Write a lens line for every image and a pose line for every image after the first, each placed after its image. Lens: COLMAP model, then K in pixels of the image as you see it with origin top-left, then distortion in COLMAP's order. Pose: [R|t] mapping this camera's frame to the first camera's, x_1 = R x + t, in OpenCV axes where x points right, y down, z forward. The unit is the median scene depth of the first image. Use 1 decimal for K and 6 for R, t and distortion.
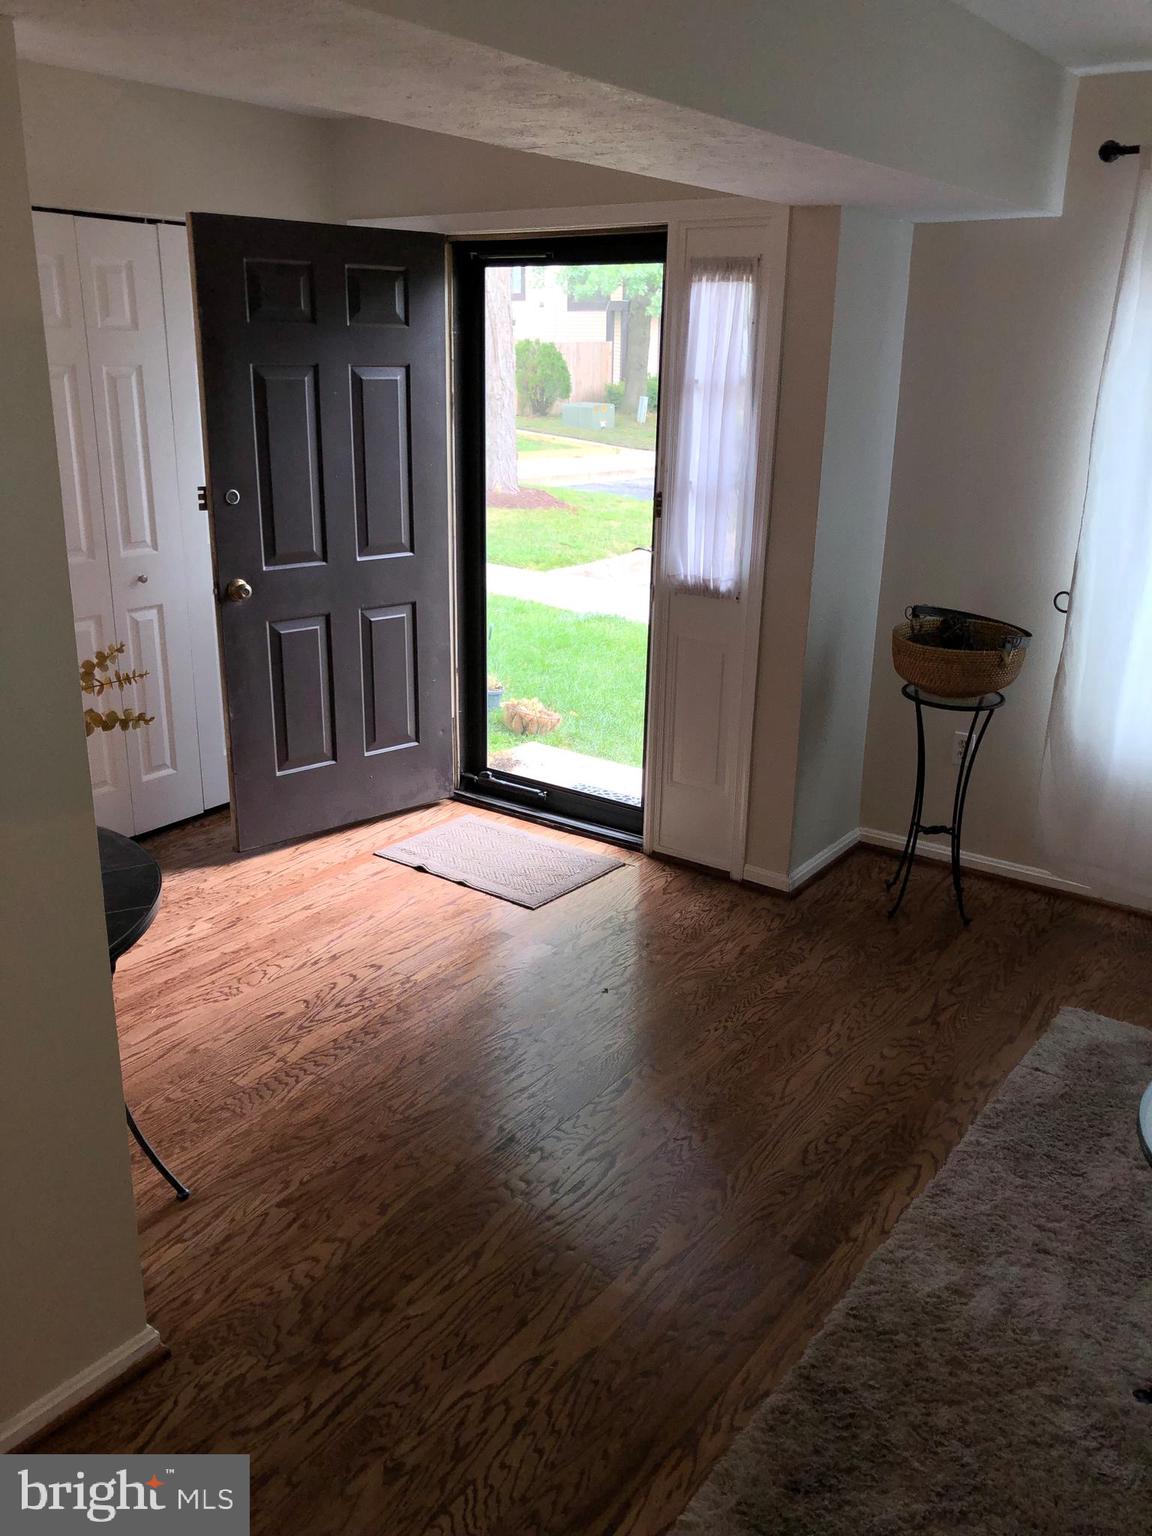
lens RADIAL K [[1262.5, 0, 568.9], [0, 1262.5, 763.4], [0, 0, 1]] dist [0.036877, -0.035209]
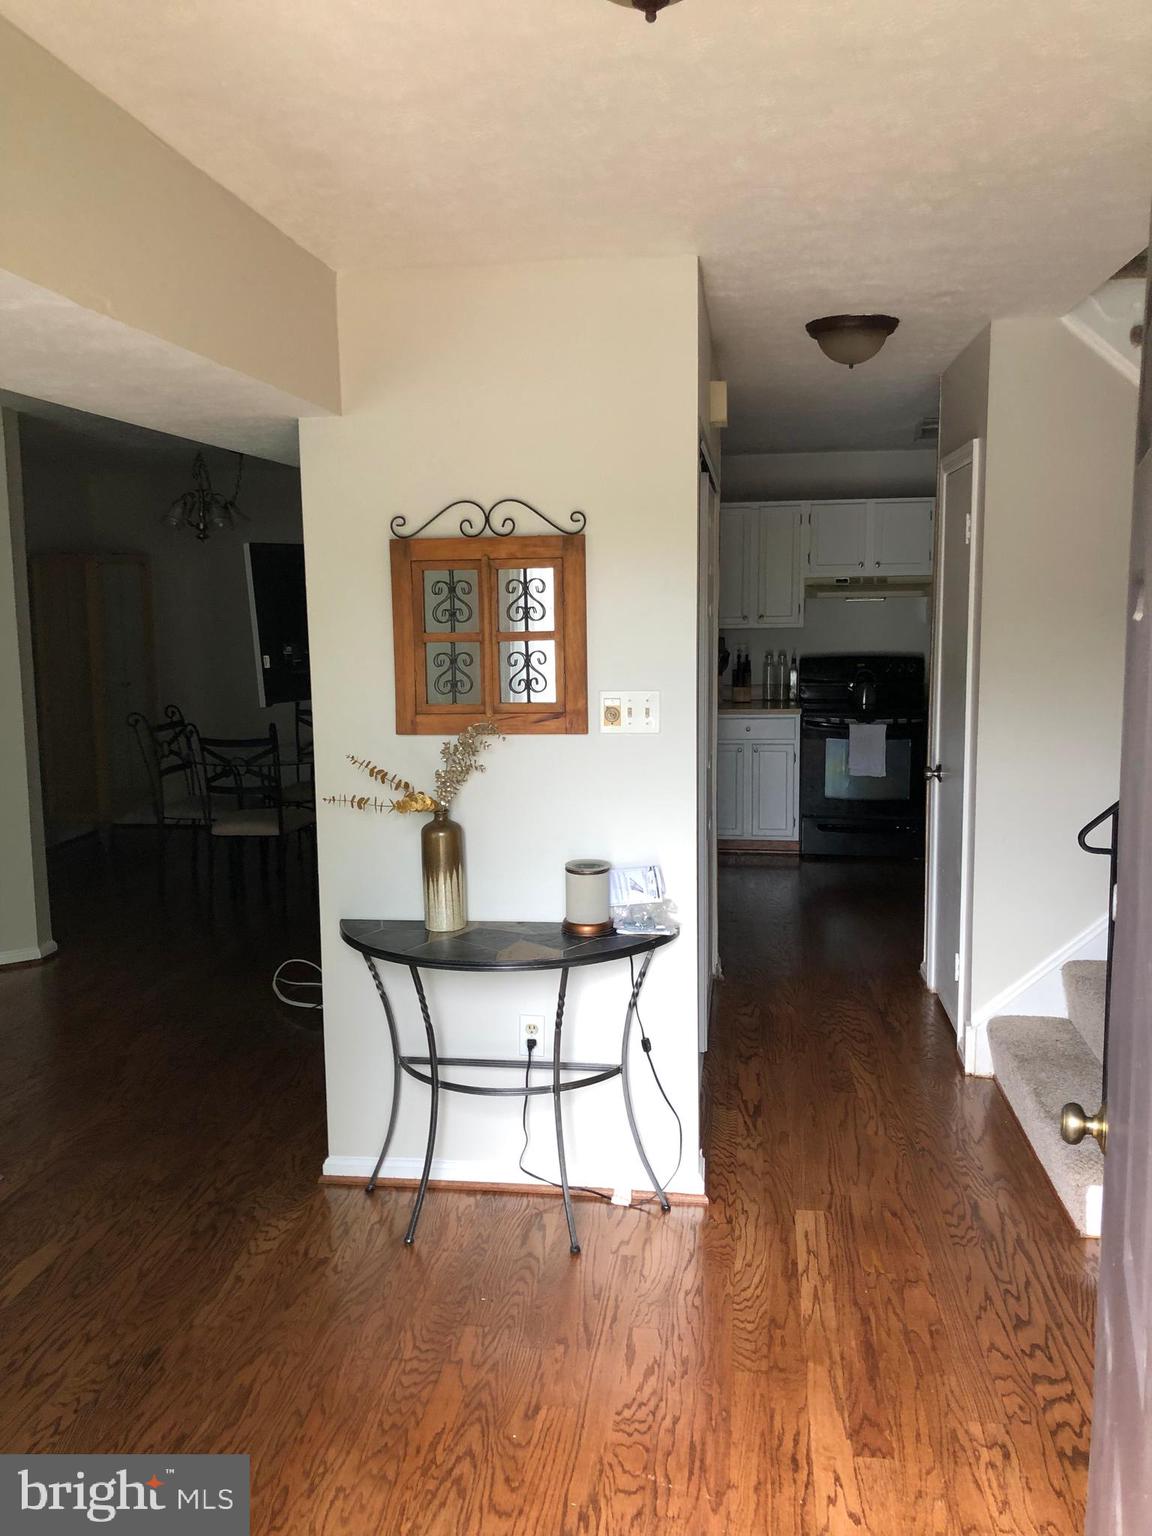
lens RADIAL K [[1262.5, 0, 577.5], [0, 1262.5, 767.8], [0, 0, 1]] dist [0.036877, -0.035209]
pose [[-0.882194, 0.064032, -0.466513, 0.066728], [-0.143723, 0.906822, 0.396254, -0.414468], [0.448417, 0.416621, -0.790790, 1.326389]]
